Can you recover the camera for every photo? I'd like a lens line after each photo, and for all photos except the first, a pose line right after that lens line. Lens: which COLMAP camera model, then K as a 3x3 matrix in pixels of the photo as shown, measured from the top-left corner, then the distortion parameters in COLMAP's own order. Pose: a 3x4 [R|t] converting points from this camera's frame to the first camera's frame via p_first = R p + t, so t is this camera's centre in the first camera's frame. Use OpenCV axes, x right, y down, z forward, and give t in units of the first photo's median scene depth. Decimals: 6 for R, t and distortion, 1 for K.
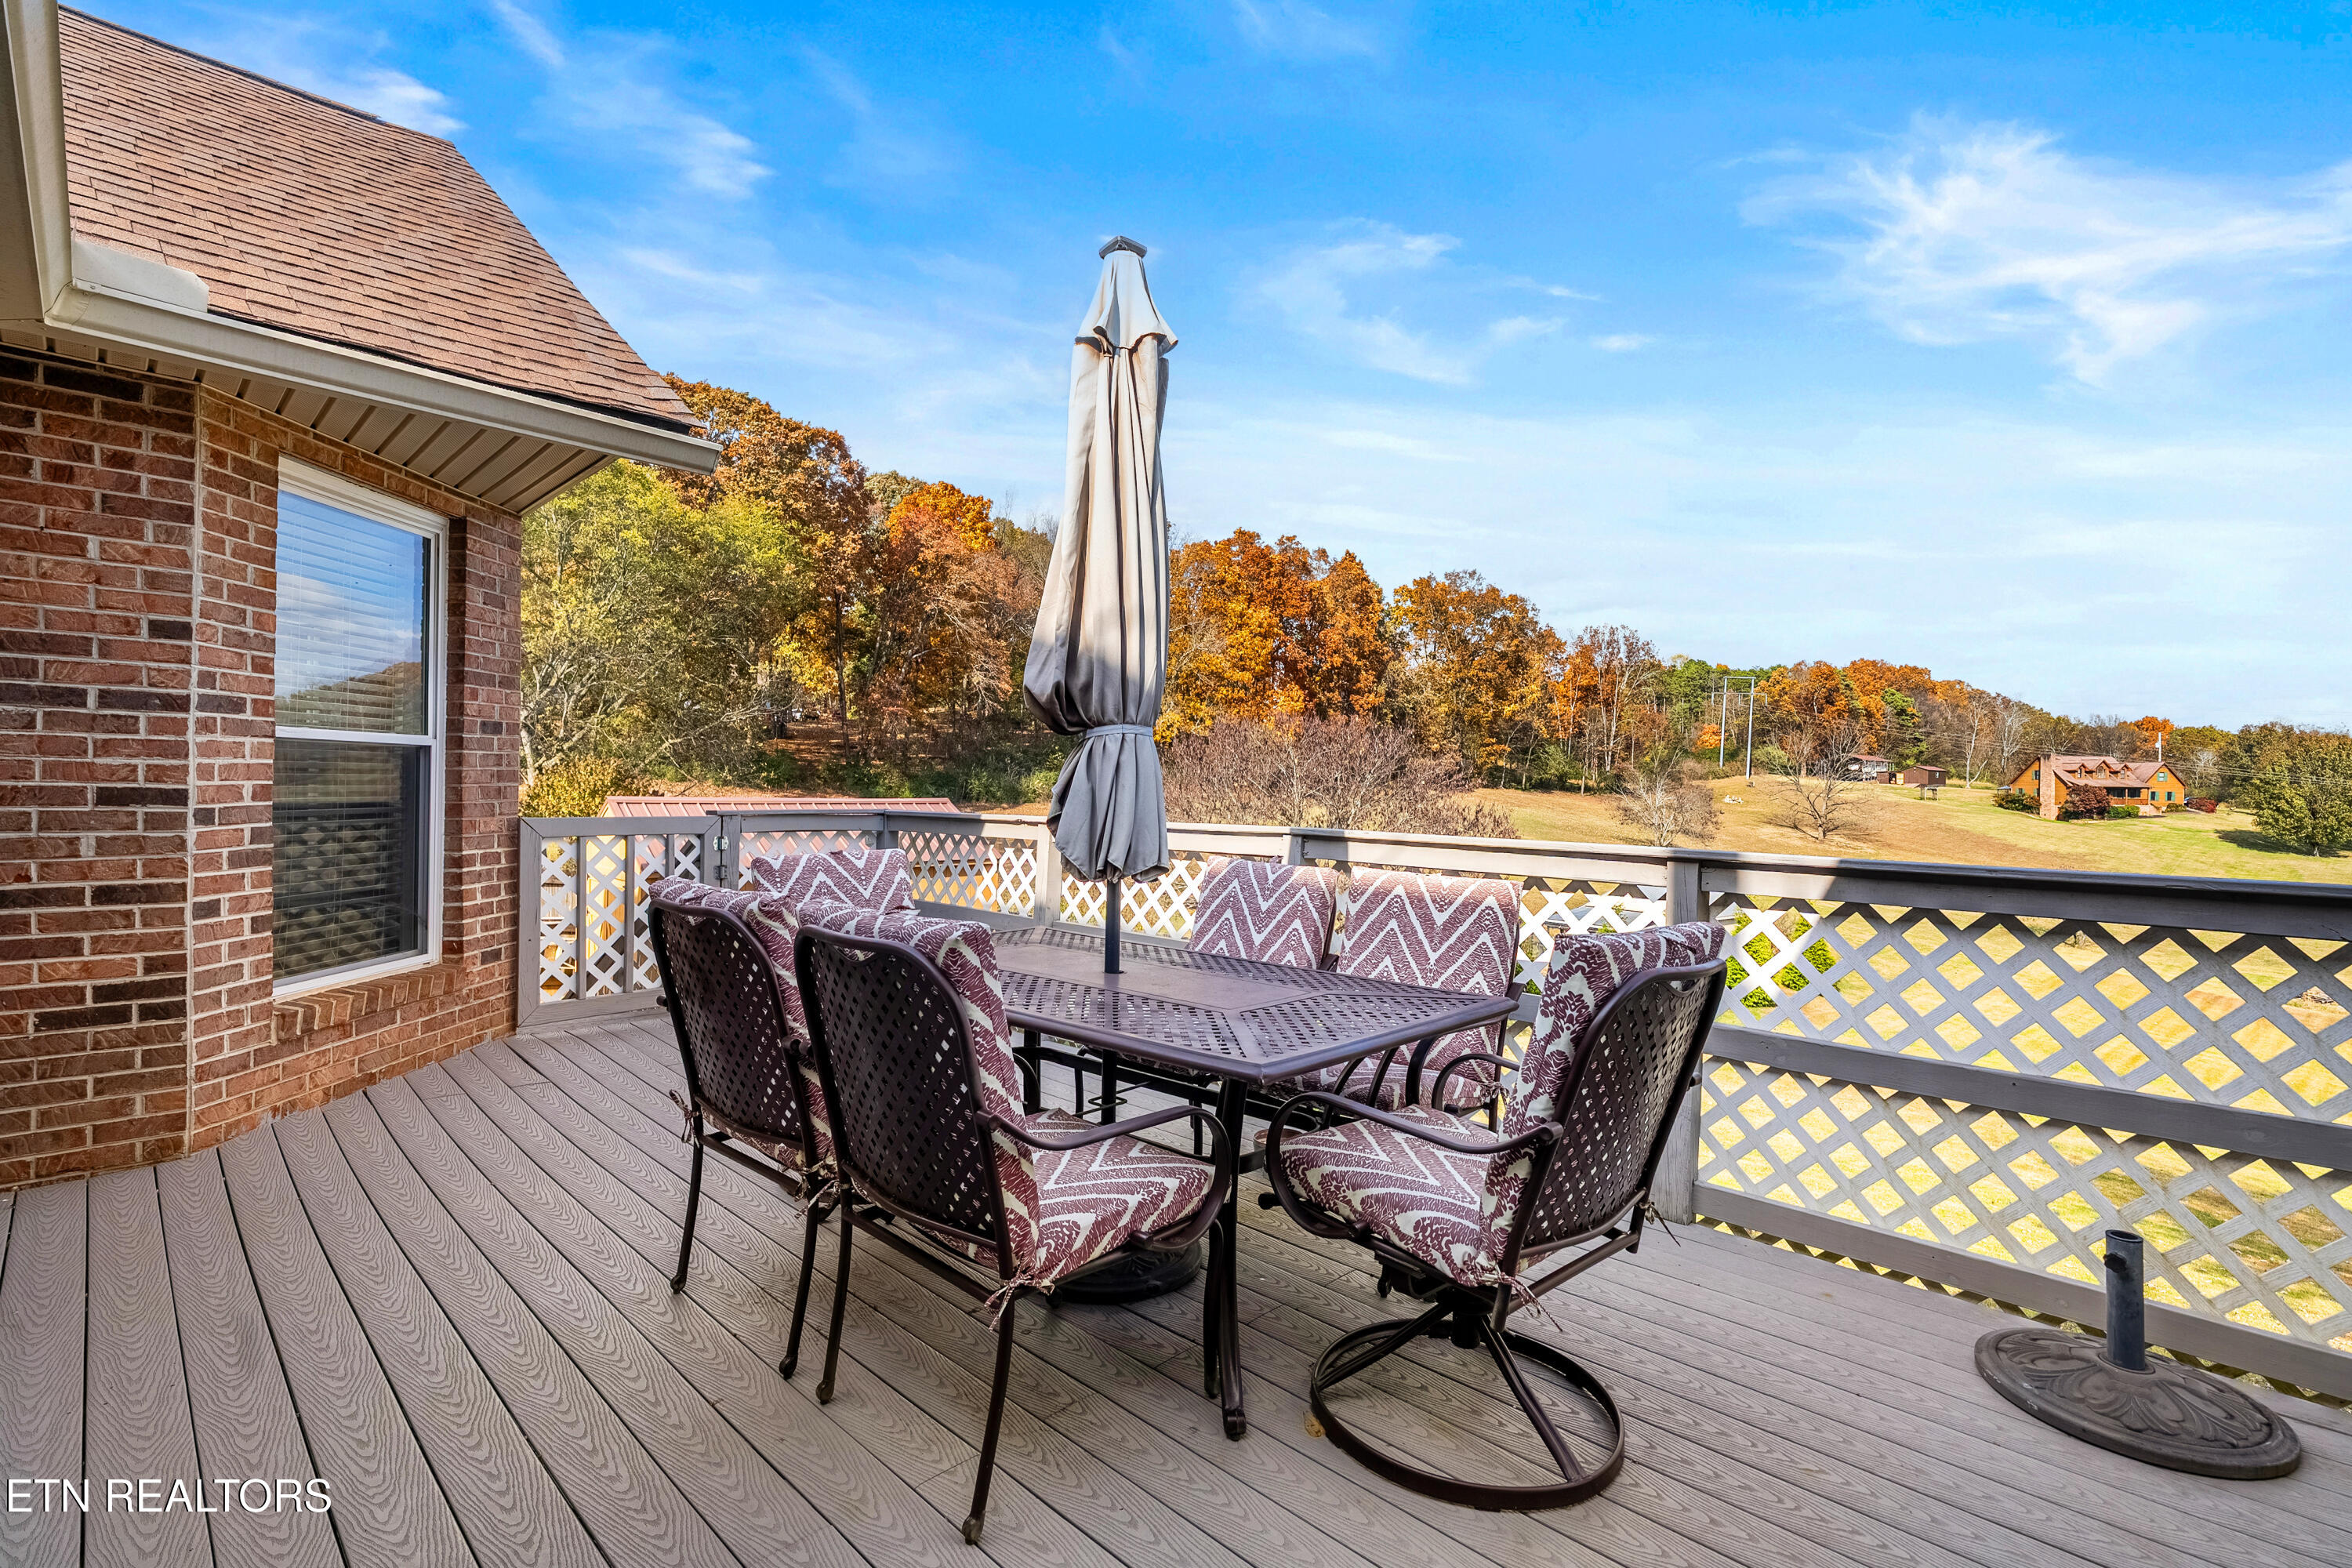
lens RADIAL K [[1076.8, 0, 1163.8], [0, 1076.8, 780.7], [0, 0, 1]] dist [-0.006210, 0.000509]
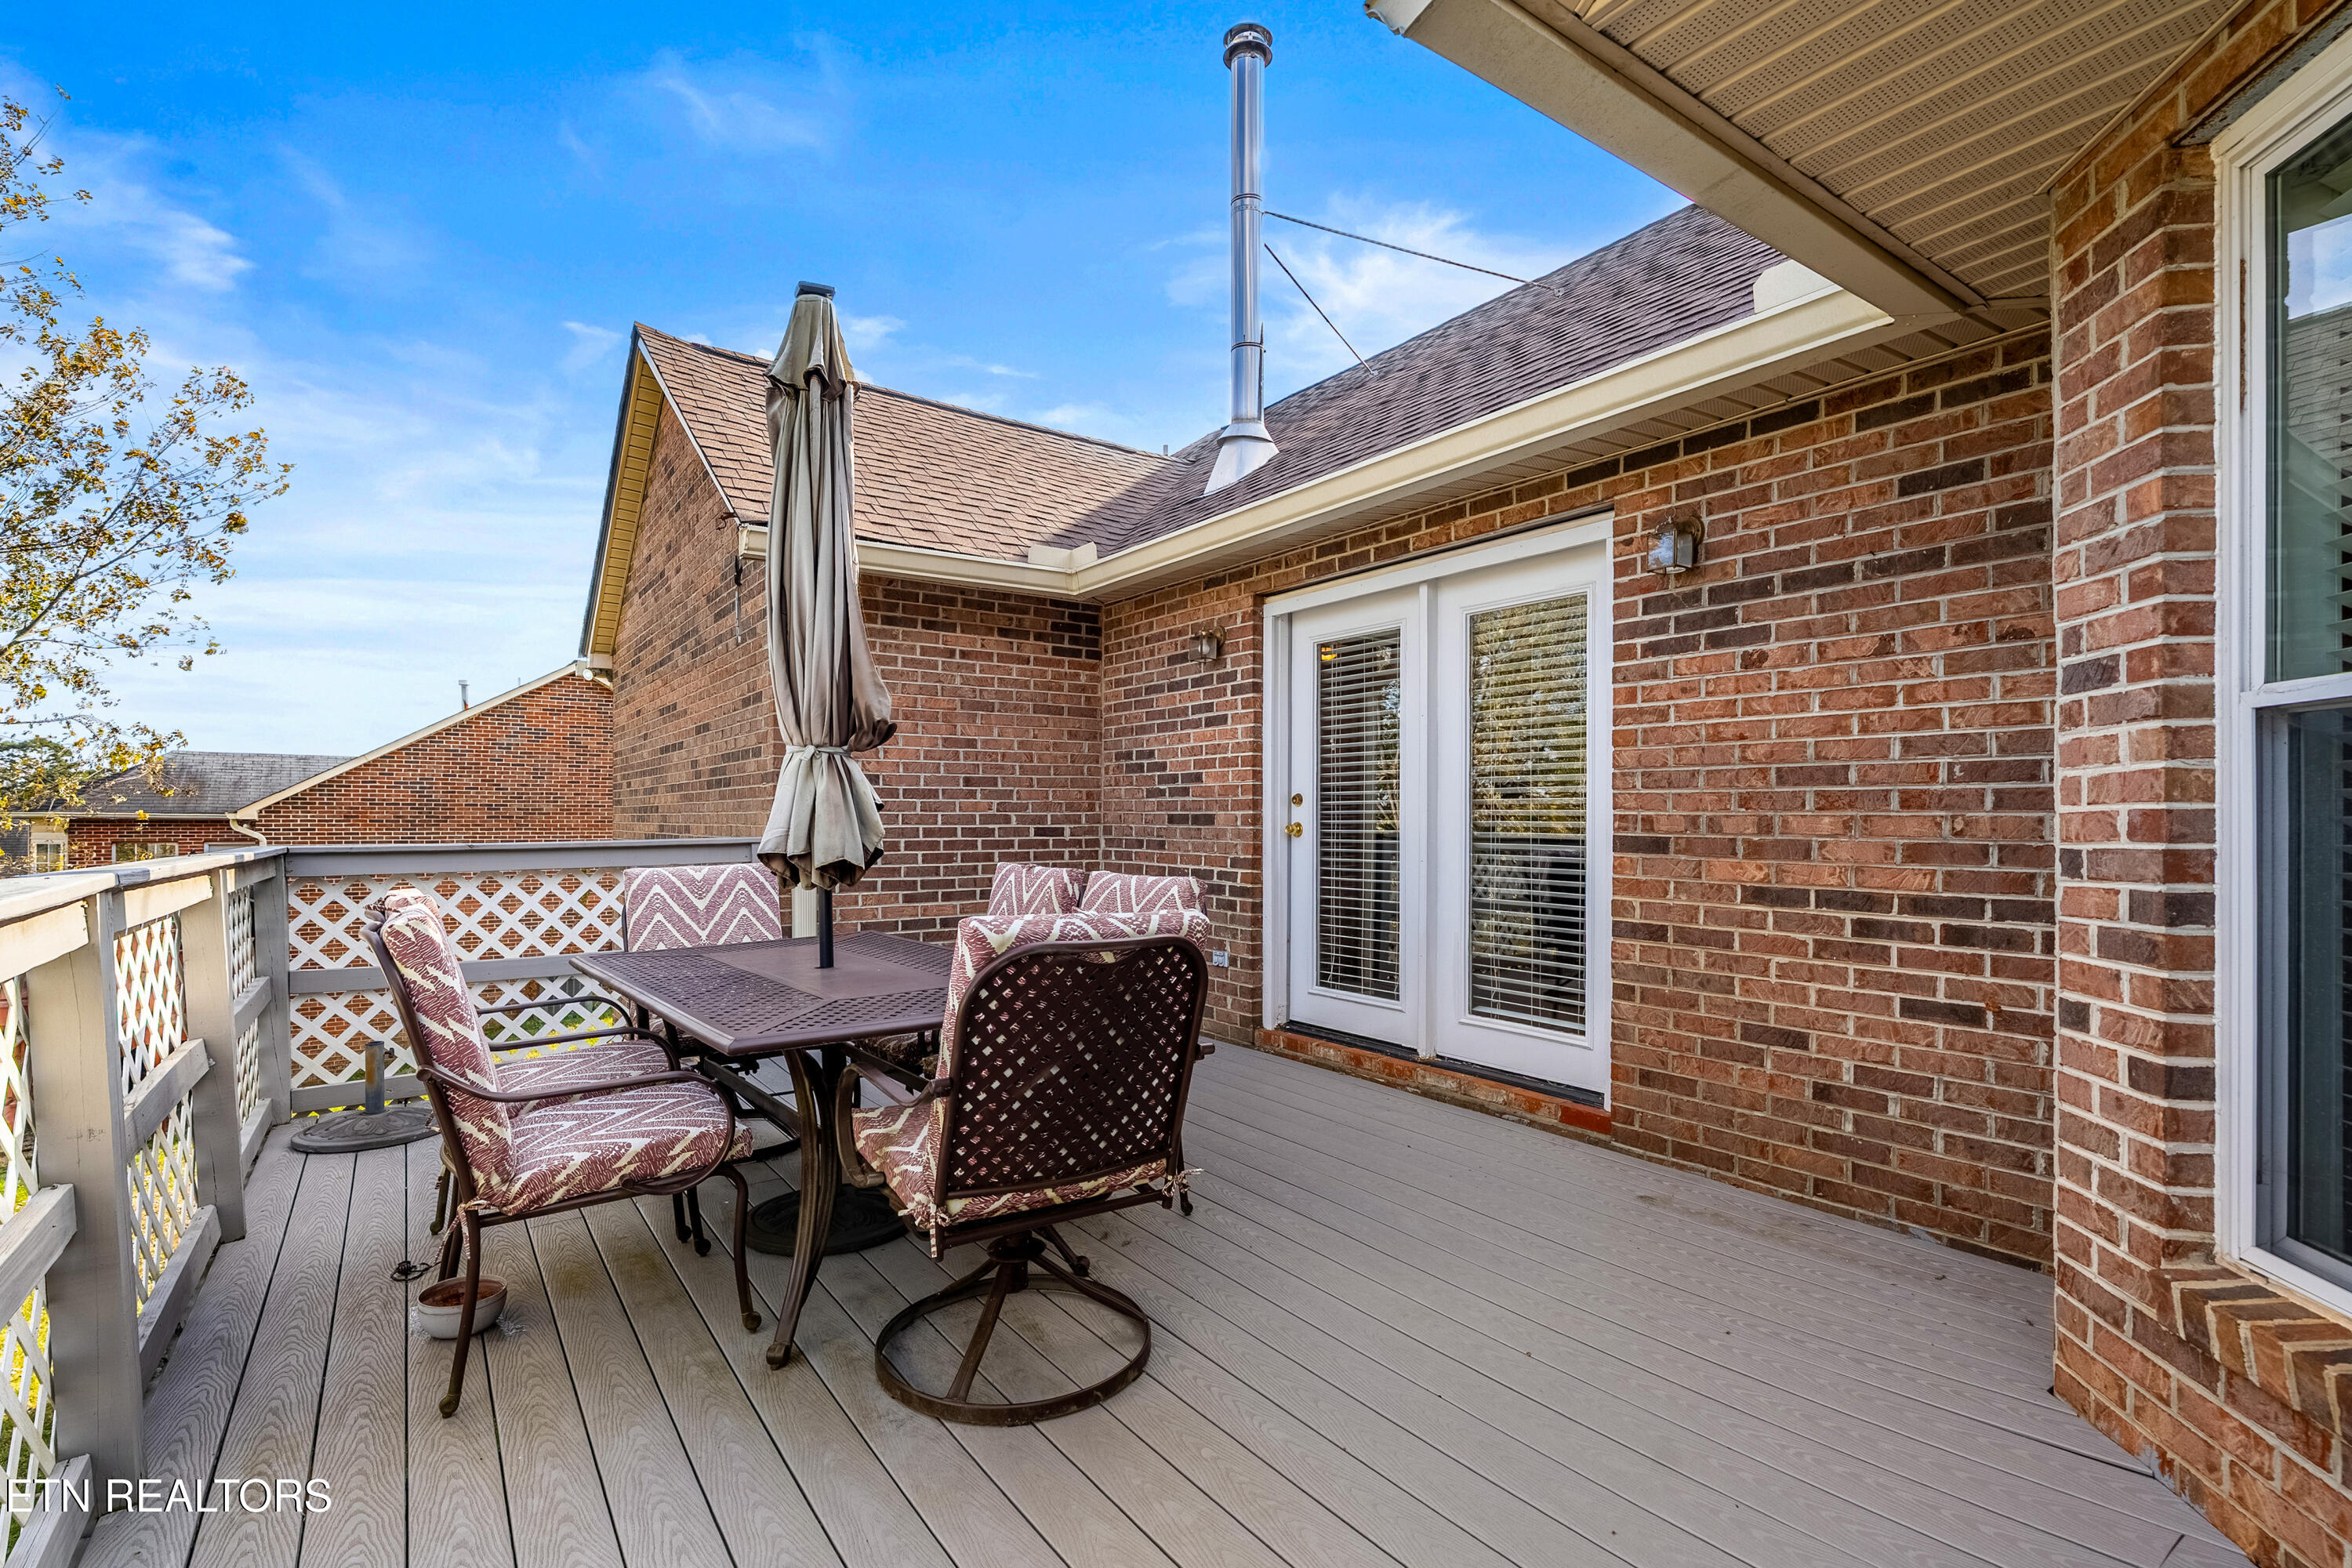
lens RADIAL K [[1076.8, 0, 1181.4], [0, 1076.8, 804.2], [0, 0, 1]] dist [-0.006210, 0.000509]
pose [[-0.986786, -0.012021, 0.161580, -0.029895], [-0.014463, 0.999798, -0.013948, 0.000953], [-0.161380, -0.016101, -0.986761, 0.103569]]
